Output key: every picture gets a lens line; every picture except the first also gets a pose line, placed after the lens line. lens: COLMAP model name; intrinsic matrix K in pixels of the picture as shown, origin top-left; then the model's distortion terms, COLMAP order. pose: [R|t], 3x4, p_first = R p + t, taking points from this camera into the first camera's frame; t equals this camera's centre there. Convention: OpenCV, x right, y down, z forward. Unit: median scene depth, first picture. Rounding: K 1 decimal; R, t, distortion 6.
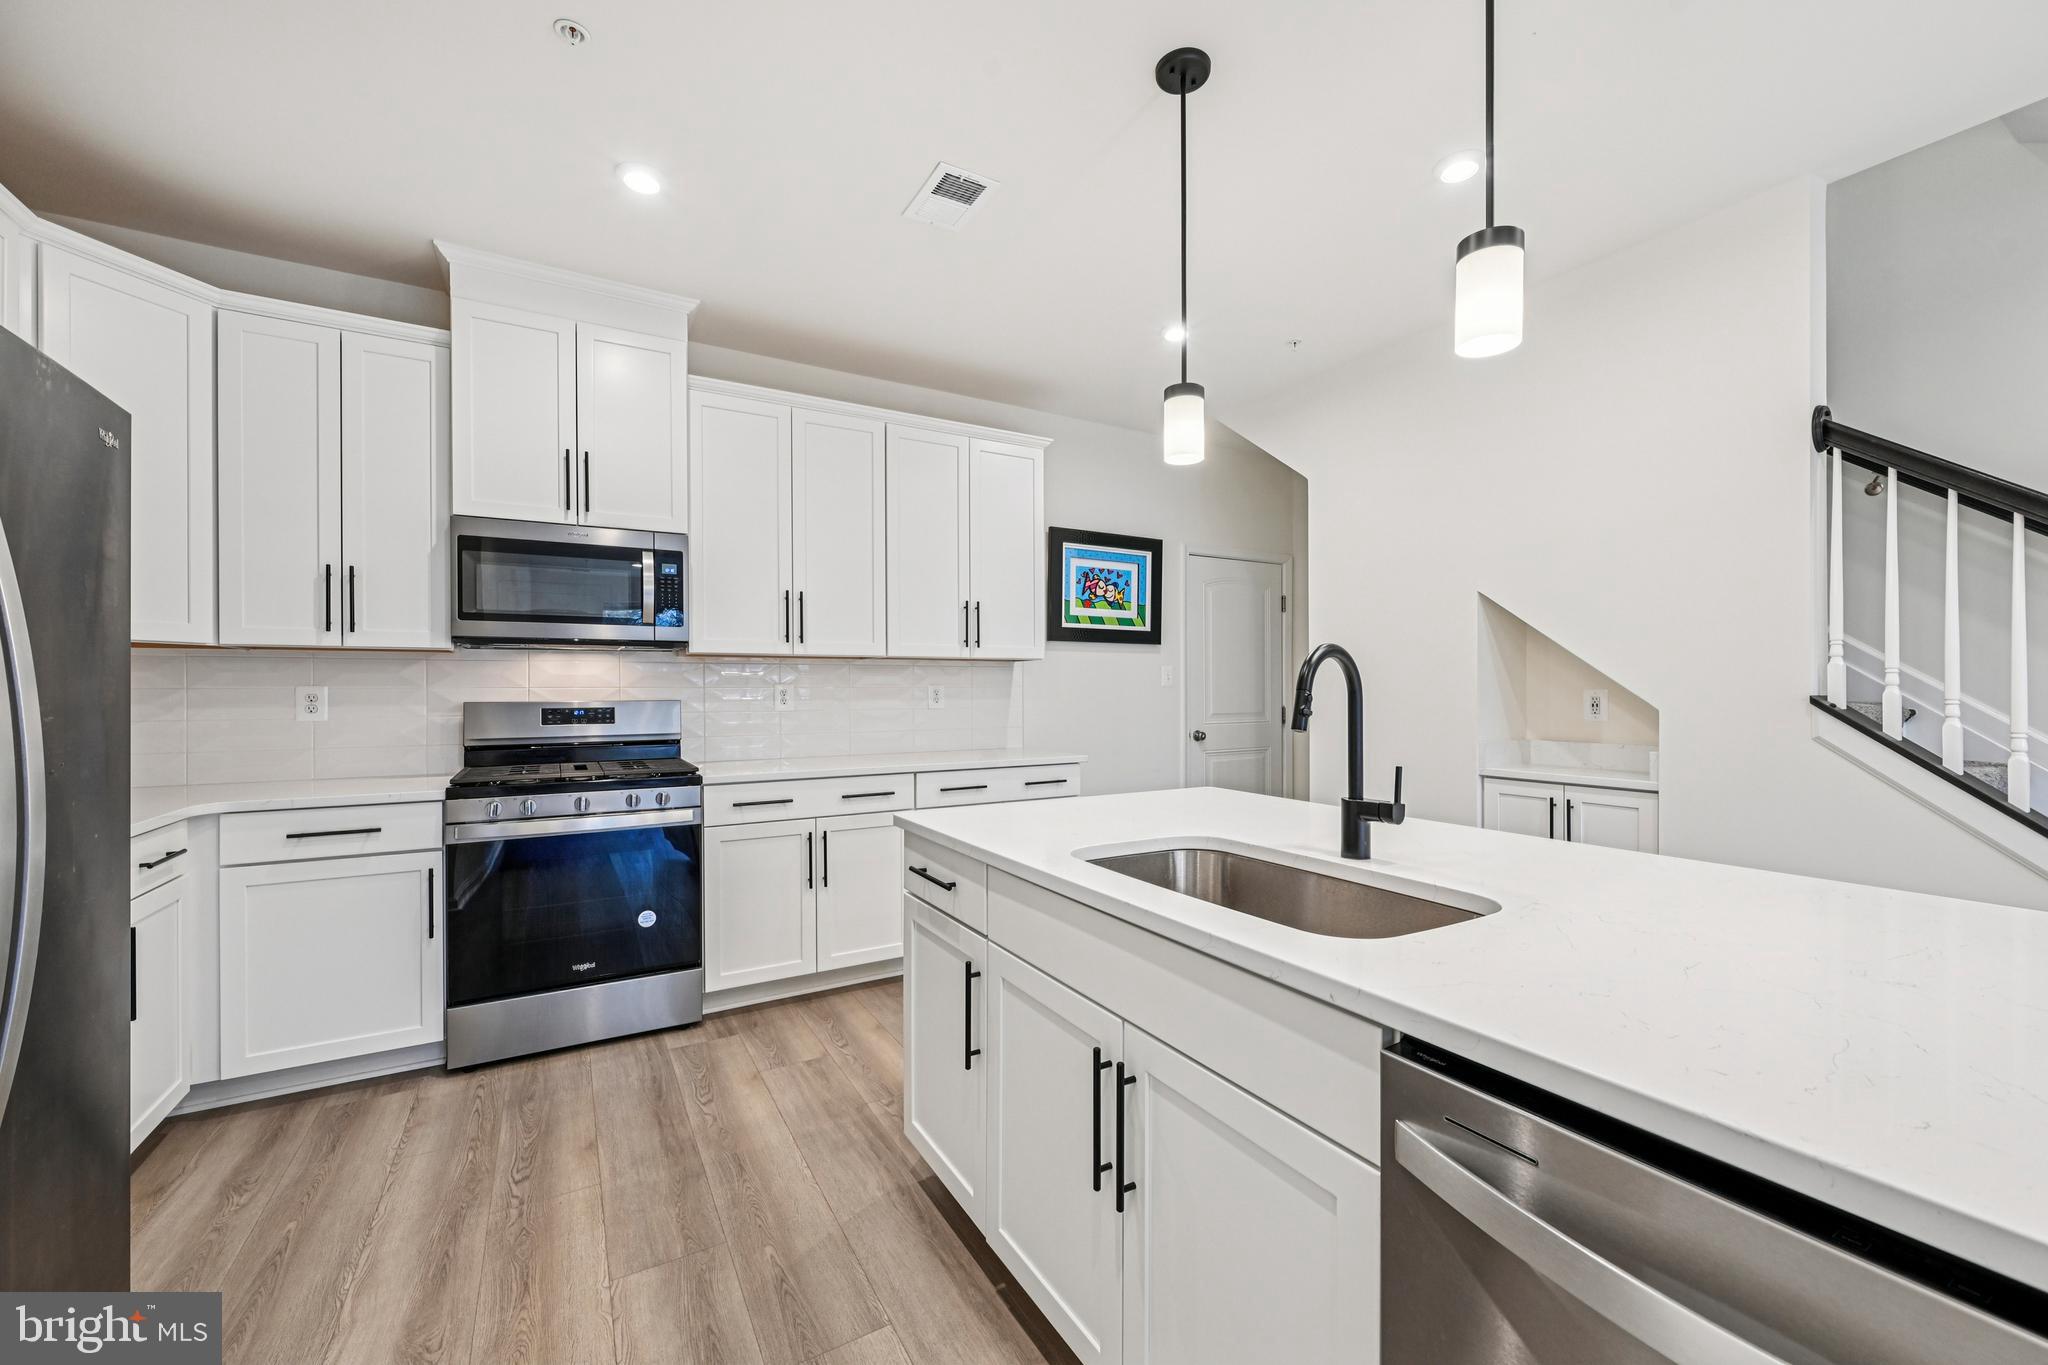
lens RADIAL K [[808.5, 0, 1032.8], [0, 808.5, 690.4], [0, 0, 1]] dist [-0.002811, 0.000089]
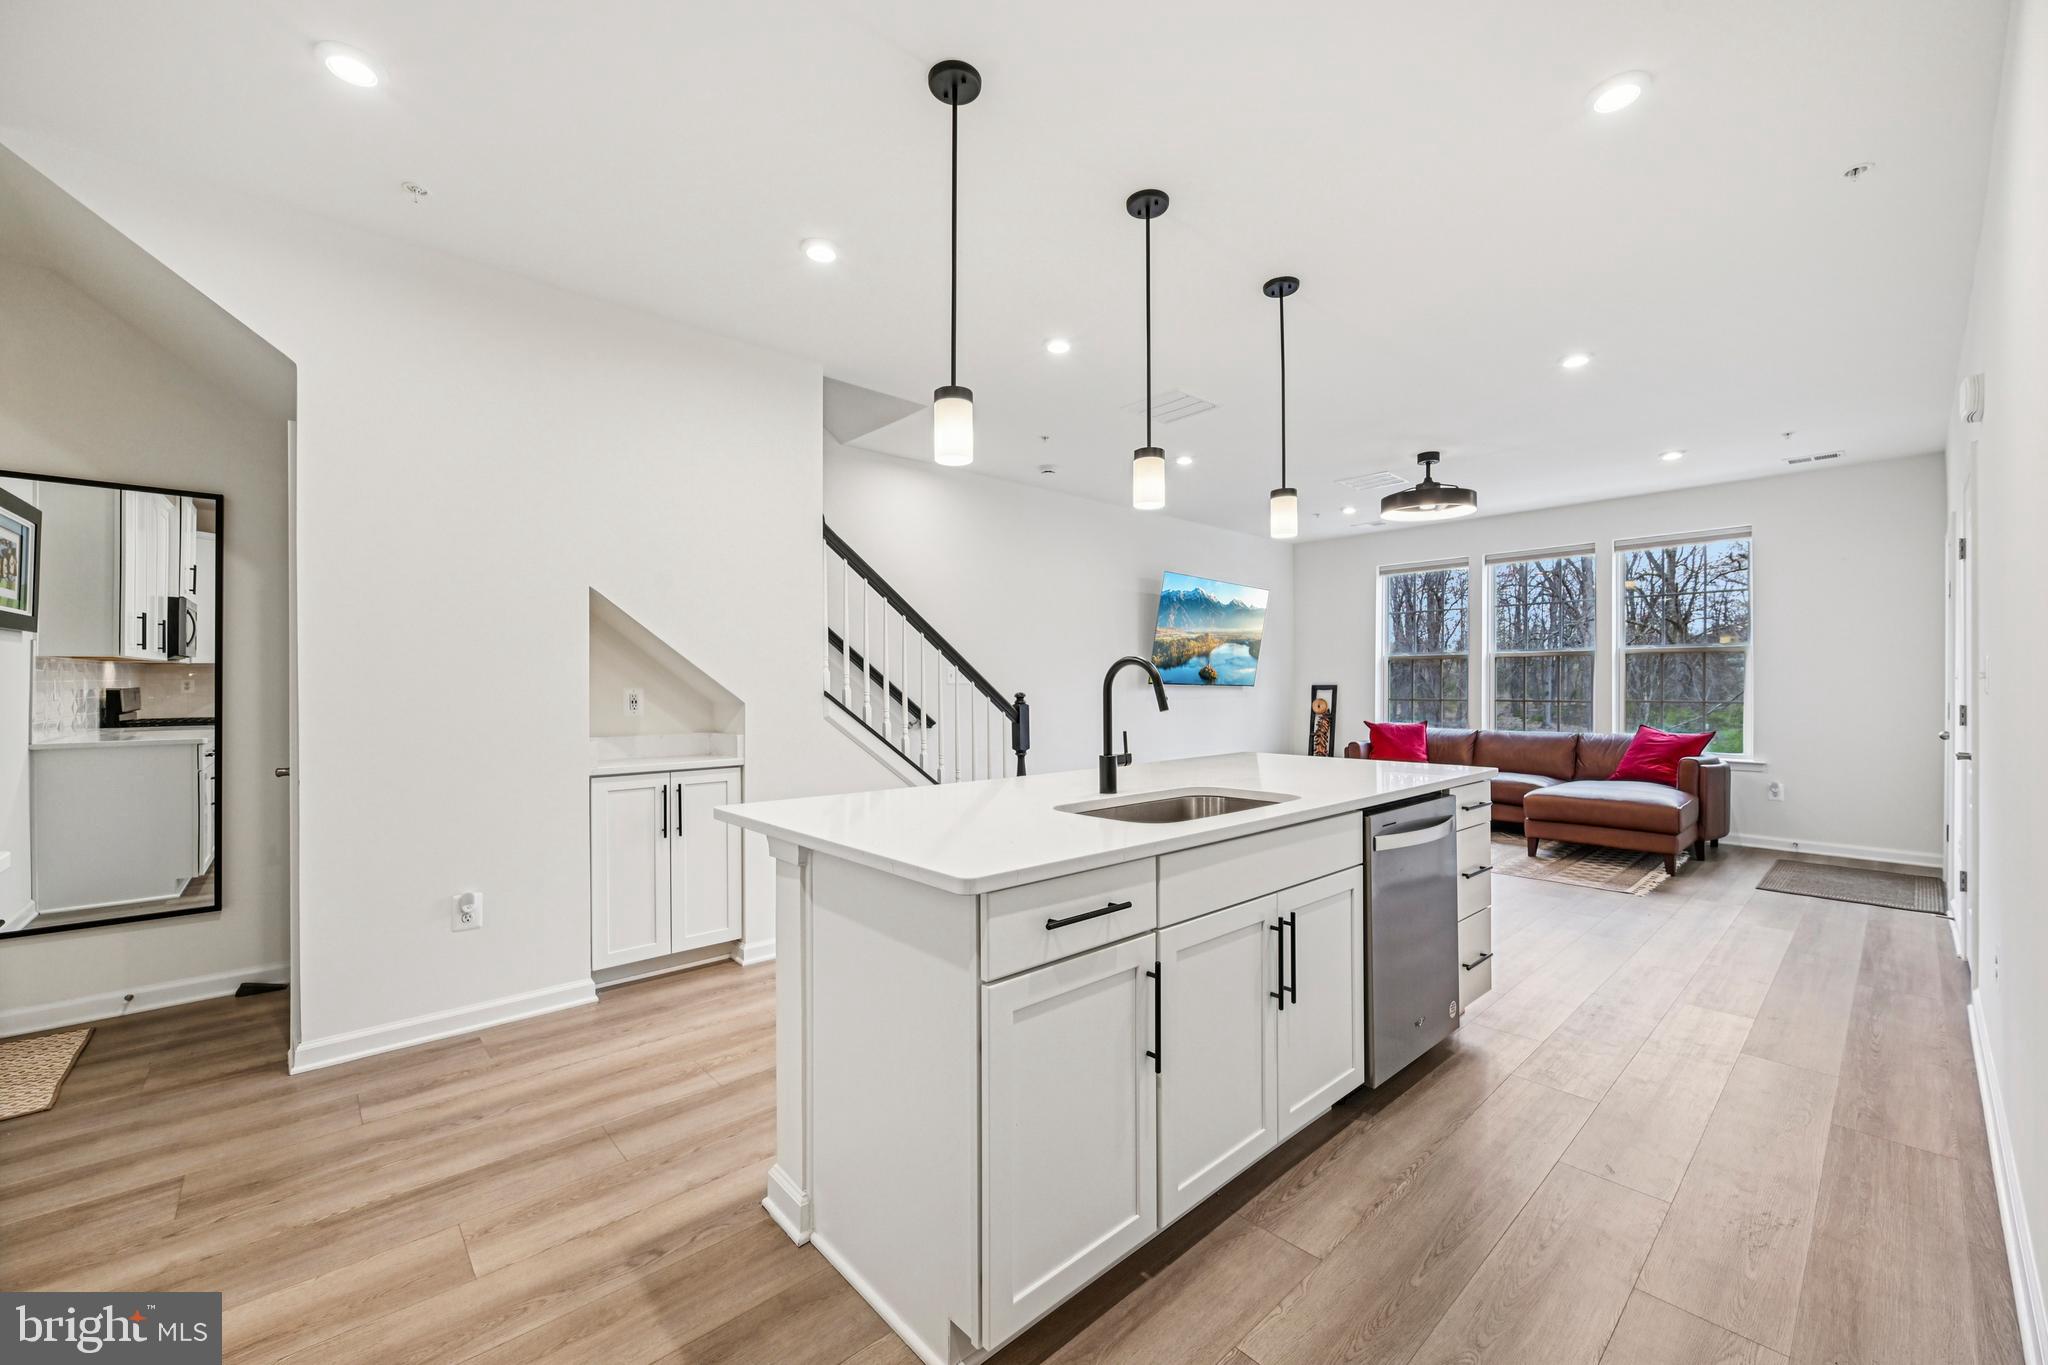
lens RADIAL K [[808.5, 0, 1033.5], [0, 808.5, 686.0], [0, 0, 1]] dist [-0.002811, 0.000089]
pose [[-0.212915, 0.004748, 0.977059, -0.573184], [0.004682, 0.999982, -0.003839, 0.003262], [-0.977059, 0.003757, -0.212934, 0.774255]]
